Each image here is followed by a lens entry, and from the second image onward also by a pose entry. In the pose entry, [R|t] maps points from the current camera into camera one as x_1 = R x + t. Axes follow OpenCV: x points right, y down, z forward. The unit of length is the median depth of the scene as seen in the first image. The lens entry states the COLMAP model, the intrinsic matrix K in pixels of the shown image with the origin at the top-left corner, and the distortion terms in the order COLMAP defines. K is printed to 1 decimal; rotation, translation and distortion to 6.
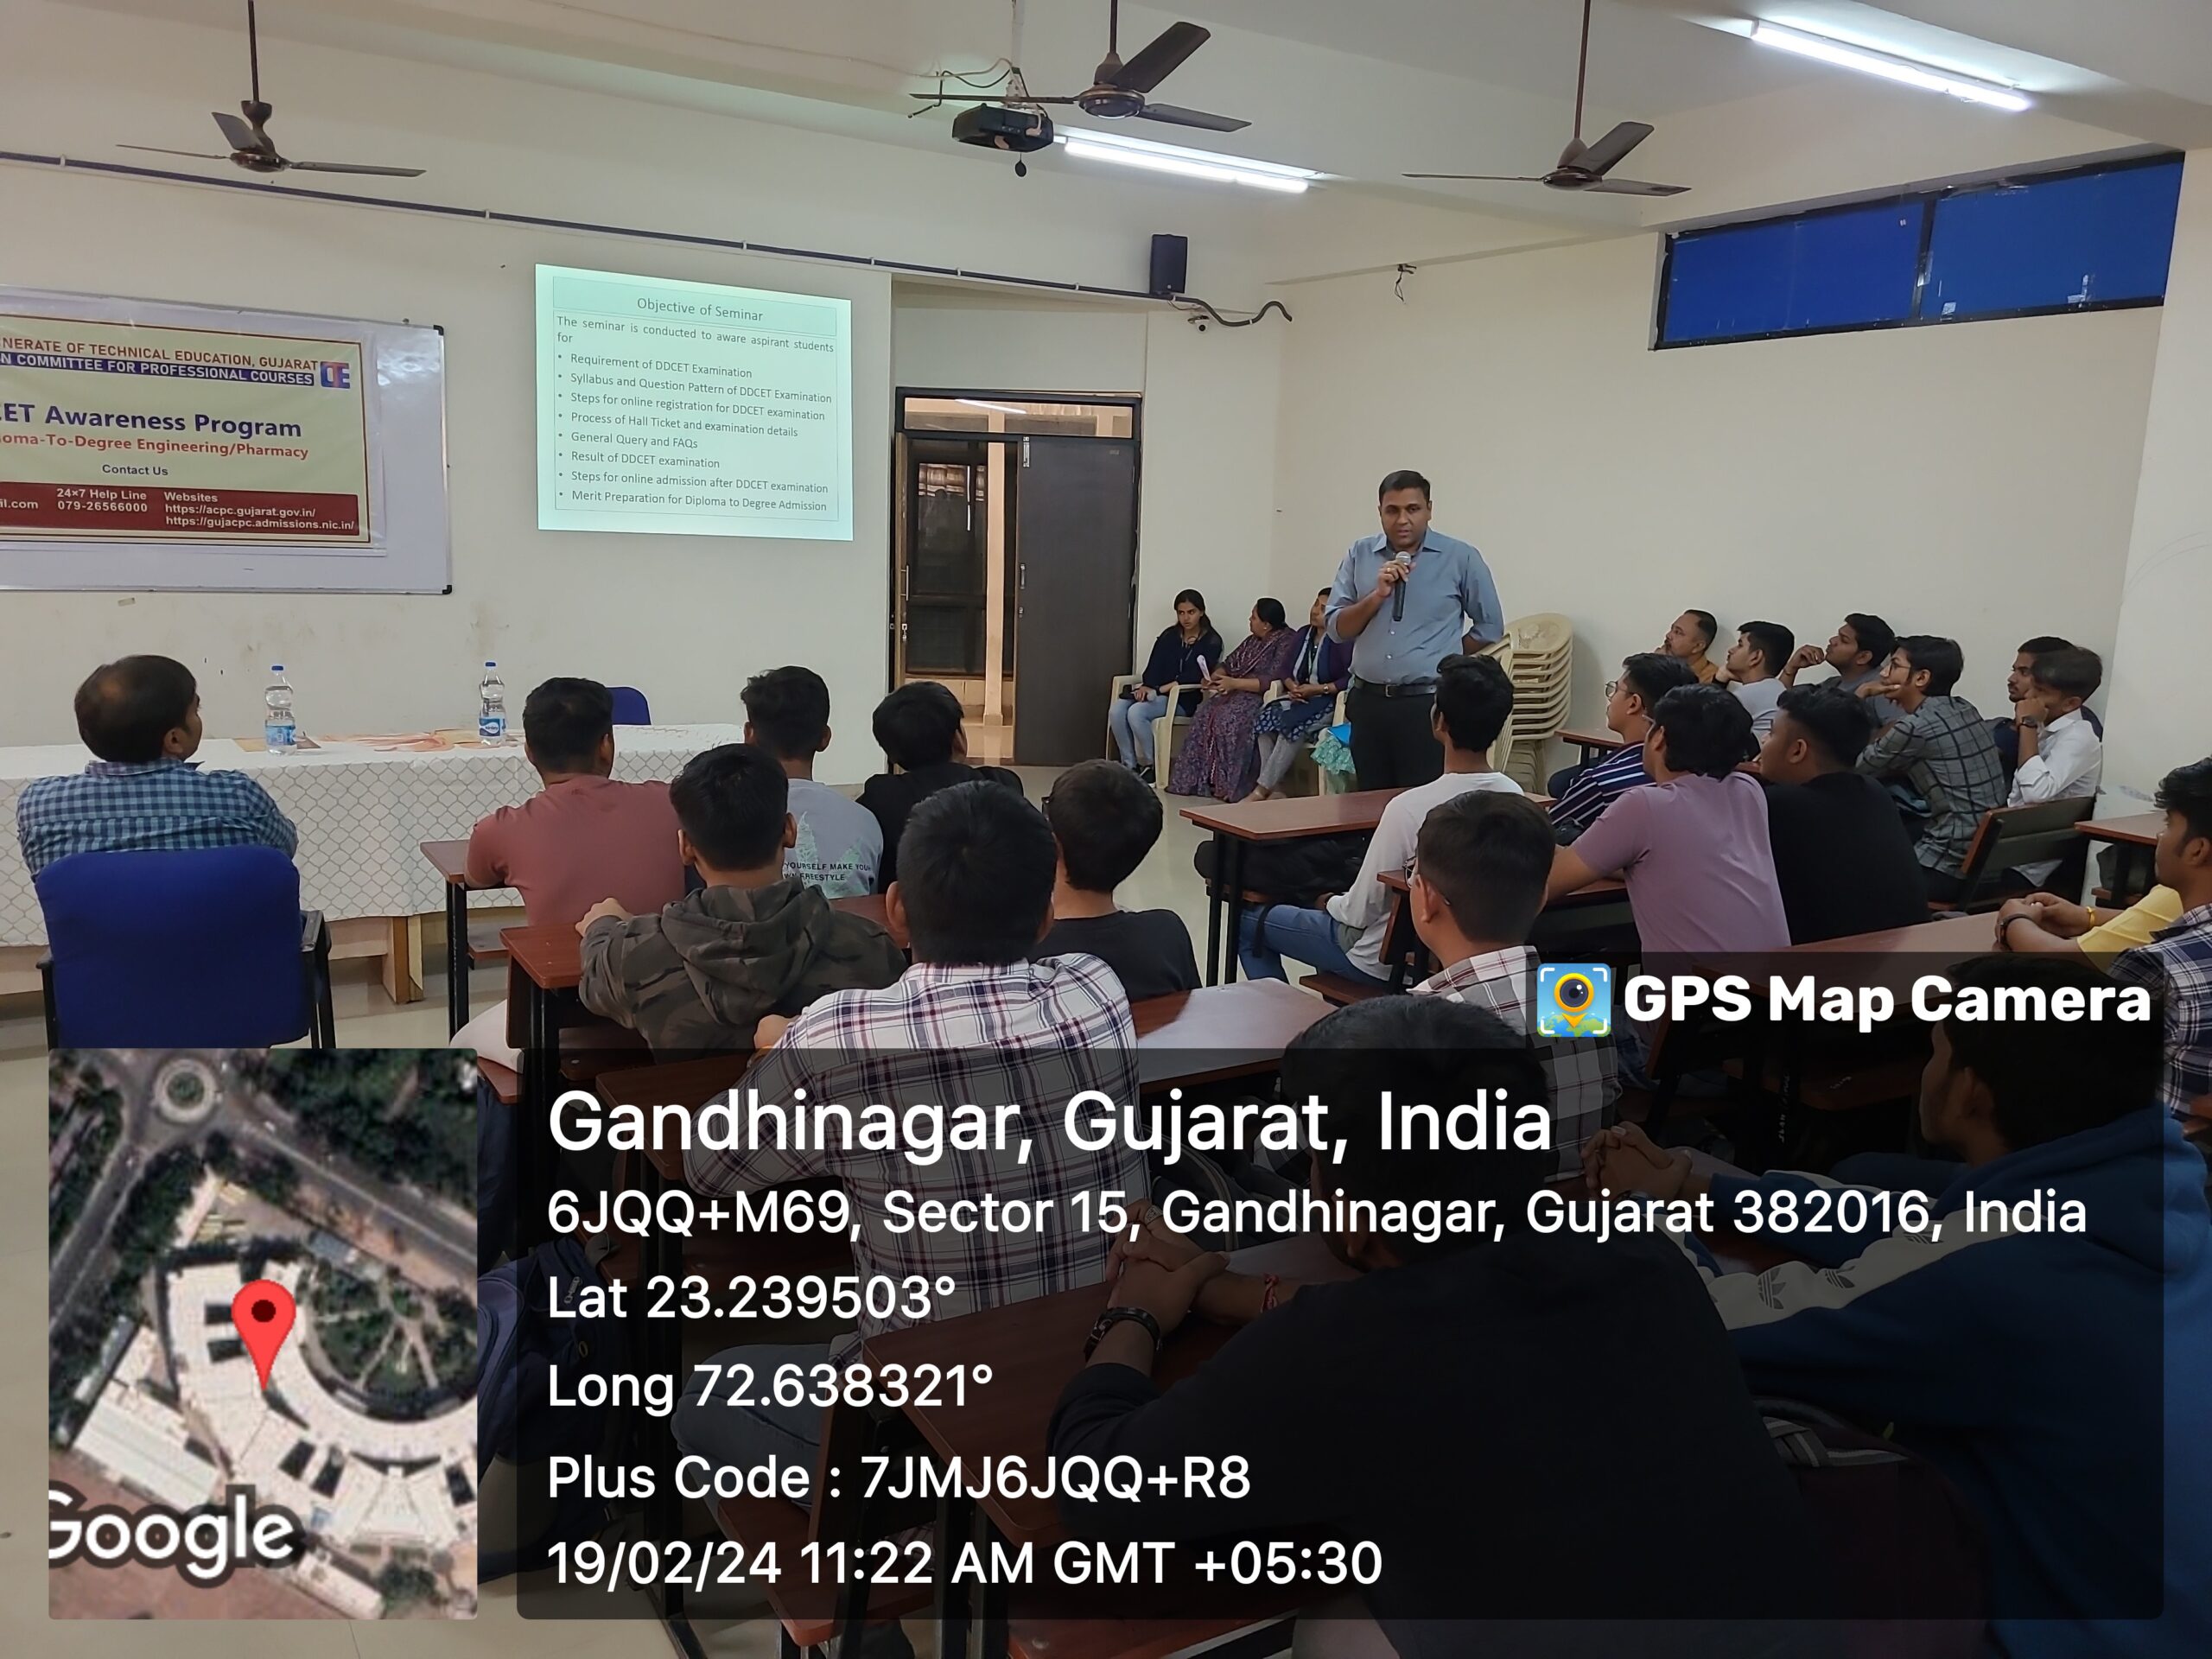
lens RADIAL K [[1564.5, 0, 1116.5], [0, 1564.5, 824.3], [0, 0, 1]] dist [0.001749, 0.002217]
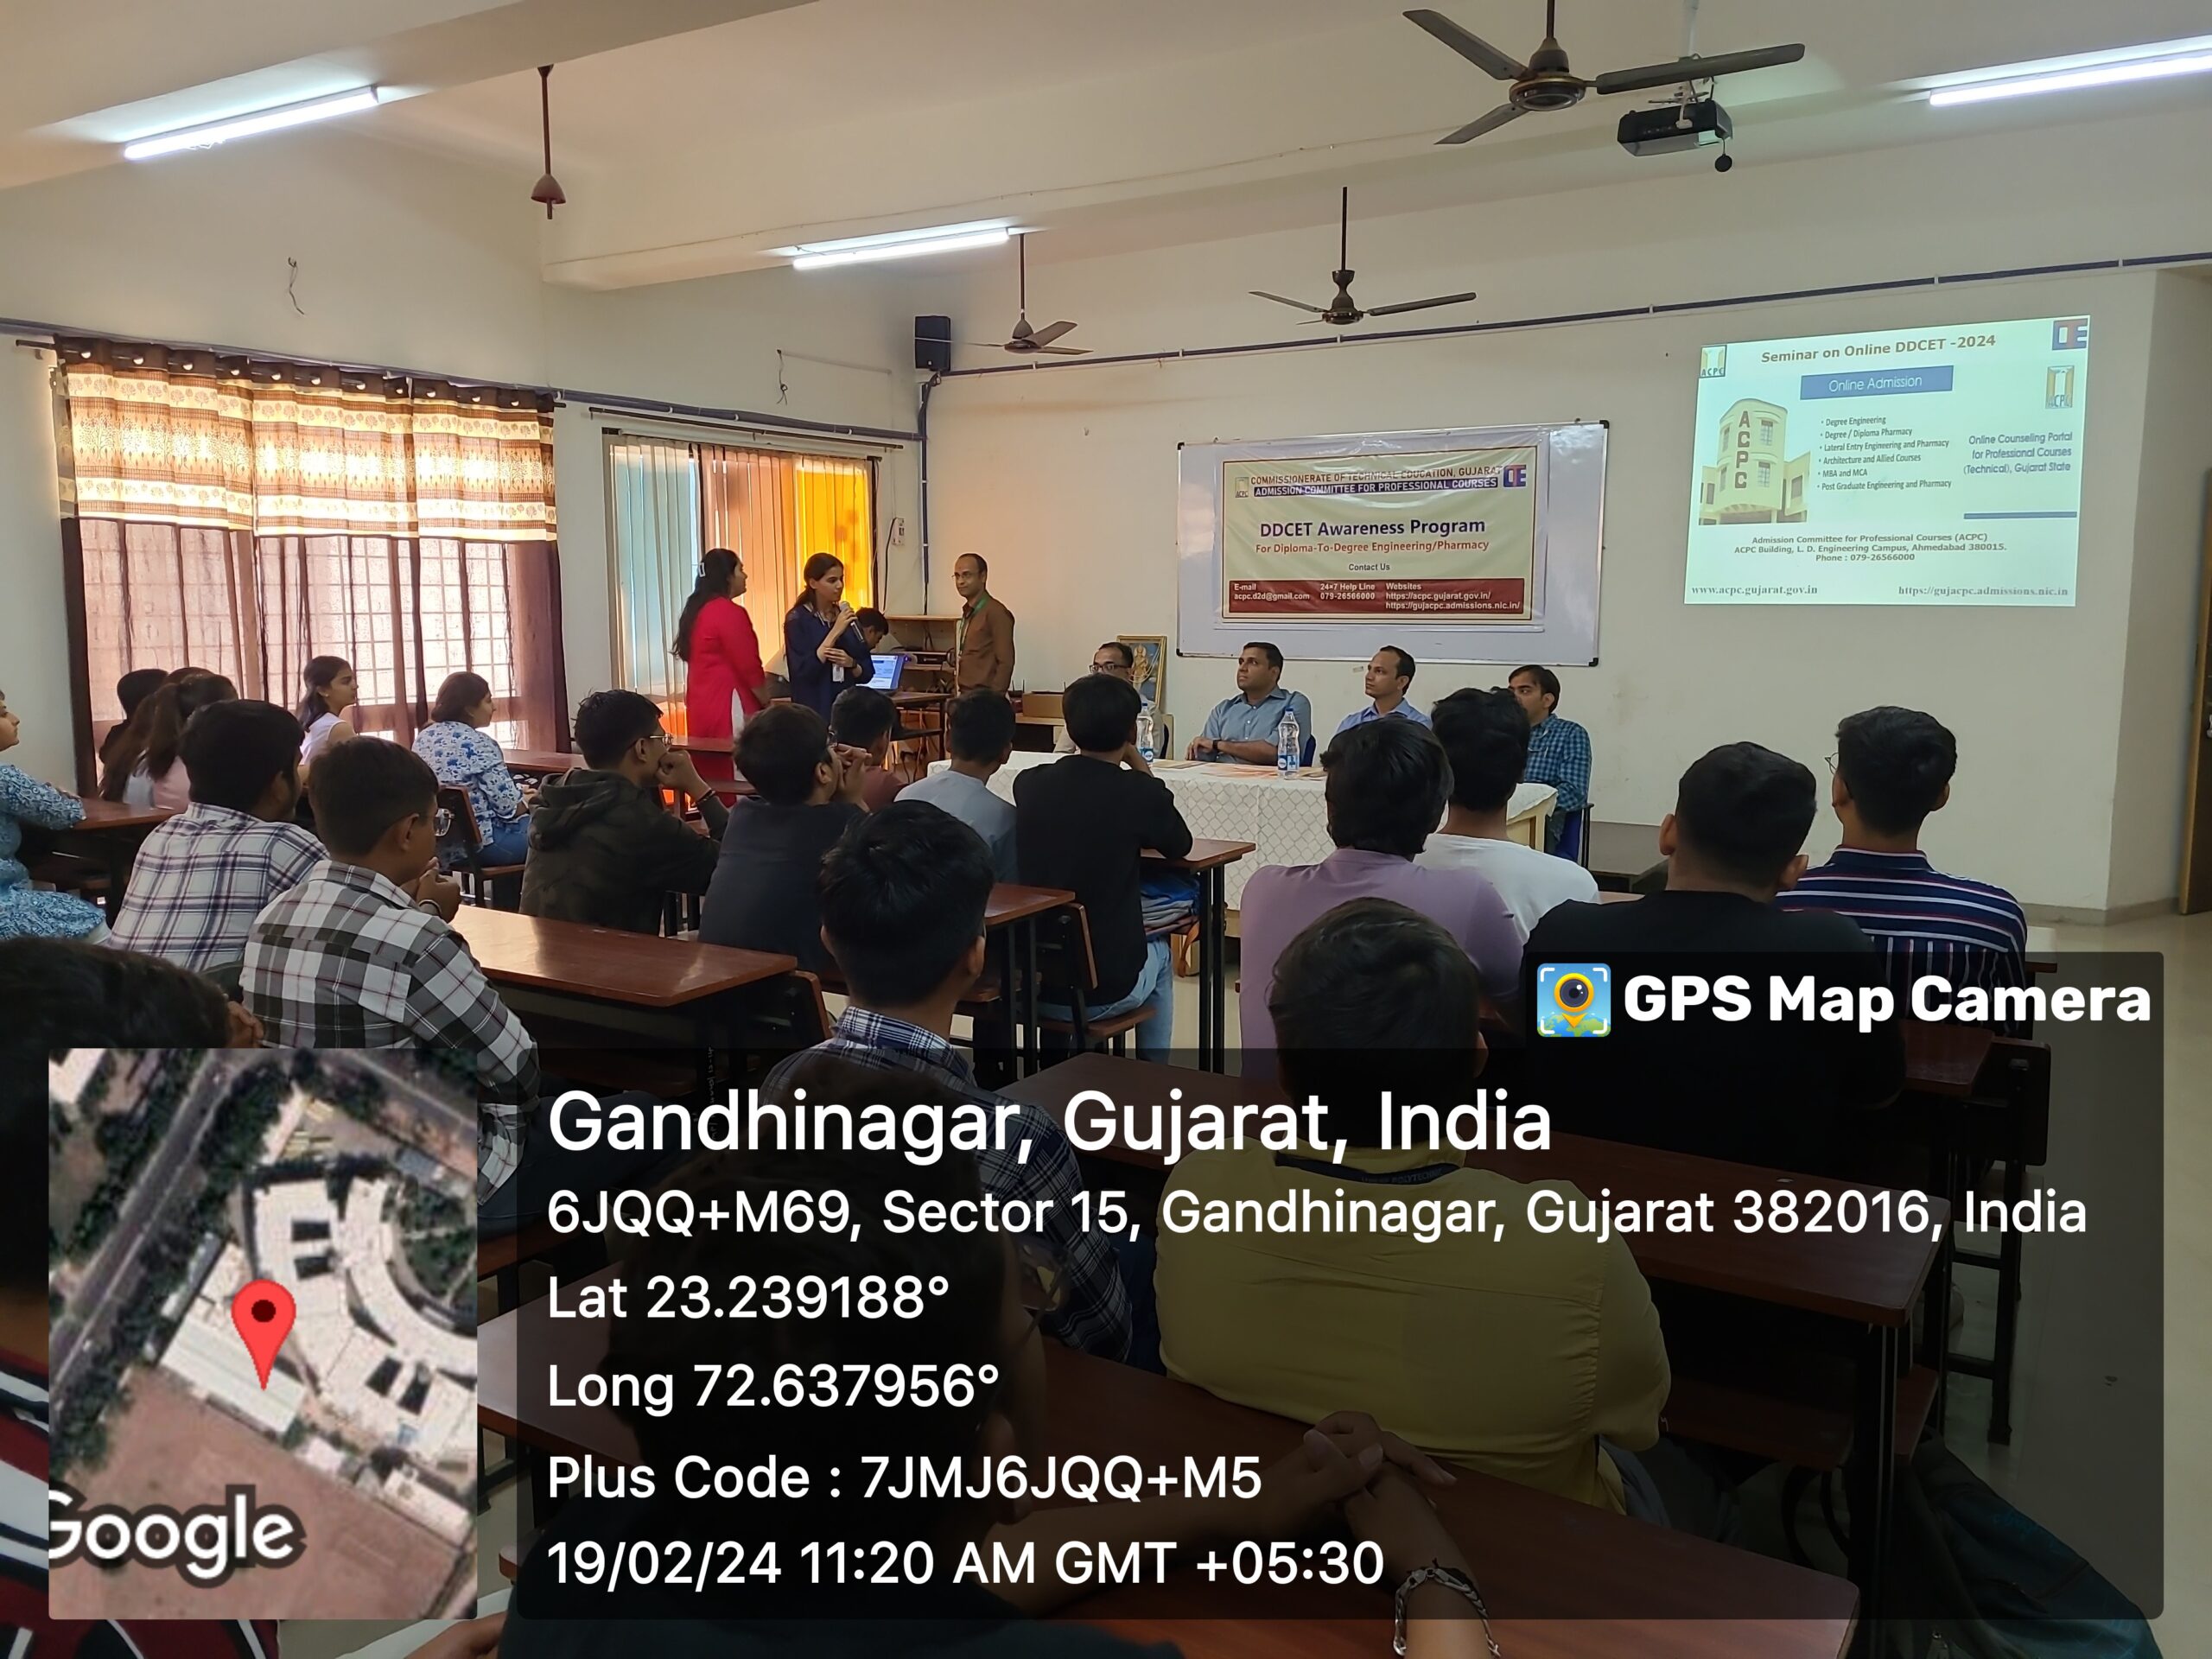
lens RADIAL K [[1564.5, 0, 1105.5], [0, 1564.5, 821.5], [0, 0, 1]] dist [0.001749, 0.002217]
pose [[0.460267, 0.091135, -0.883090, 0.414607], [-0.148976, 0.988540, 0.024371, -0.018860], [0.875191, 0.120343, 0.468570, 0.231473]]
